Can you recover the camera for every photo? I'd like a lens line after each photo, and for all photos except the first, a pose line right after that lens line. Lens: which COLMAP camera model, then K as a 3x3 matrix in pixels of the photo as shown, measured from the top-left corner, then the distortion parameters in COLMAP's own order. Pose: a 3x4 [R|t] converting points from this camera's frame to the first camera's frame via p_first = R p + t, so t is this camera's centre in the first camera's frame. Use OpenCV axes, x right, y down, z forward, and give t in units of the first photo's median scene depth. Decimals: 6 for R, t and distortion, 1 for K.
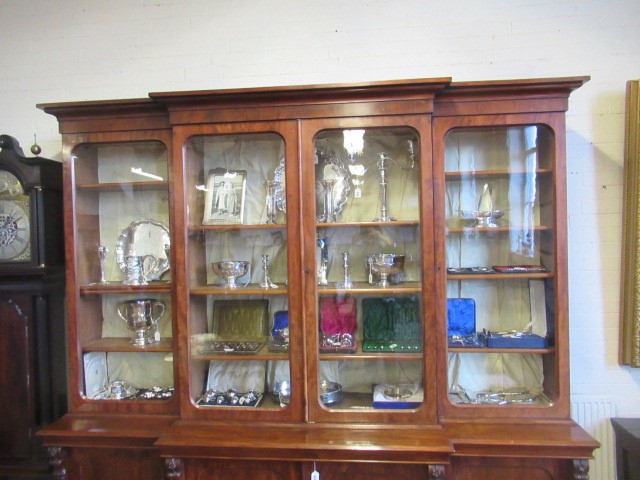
lens RADIAL K [[442.0, 0, 324.3], [0, 442.0, 260.8], [0, 0, 1]] dist [-0.019969, 0.016700]
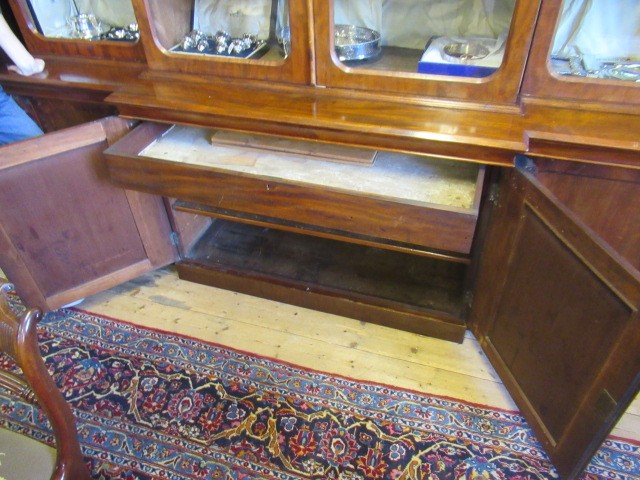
lens RADIAL K [[442.0, 0, 322.9], [0, 442.0, 233.2], [0, 0, 1]] dist [-0.019969, 0.016700]
pose [[0.974497, 0.135508, -0.178869, 0.120152], [0.005245, 0.783118, 0.621852, 0.116176], [0.224341, -0.606930, 0.762435, 0.332207]]
